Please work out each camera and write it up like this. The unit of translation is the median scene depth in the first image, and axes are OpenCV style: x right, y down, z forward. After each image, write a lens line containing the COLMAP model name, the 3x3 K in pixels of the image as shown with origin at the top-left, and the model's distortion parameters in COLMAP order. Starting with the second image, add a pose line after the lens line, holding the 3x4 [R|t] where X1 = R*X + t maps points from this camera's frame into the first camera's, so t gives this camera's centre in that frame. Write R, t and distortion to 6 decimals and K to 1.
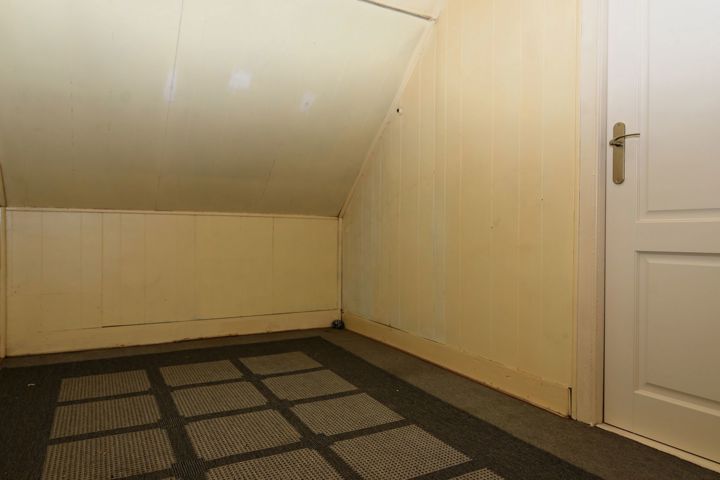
lens RADIAL K [[477.5, 0, 360.6], [0, 477.5, 239.9], [0, 0, 1]] dist [-0.002813, -0.002306]
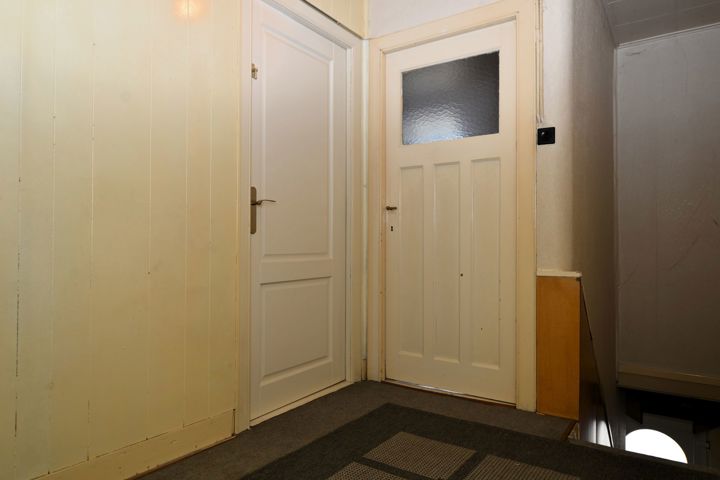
lens RADIAL K [[477.5, 0, 359.1], [0, 477.5, 238.4], [0, 0, 1]] dist [-0.002813, -0.002306]
pose [[-0.438123, -0.008868, 0.898871, -0.764076], [-0.001201, 0.999956, 0.009280, -0.116734], [-0.898914, 0.002986, -0.438115, 1.314180]]
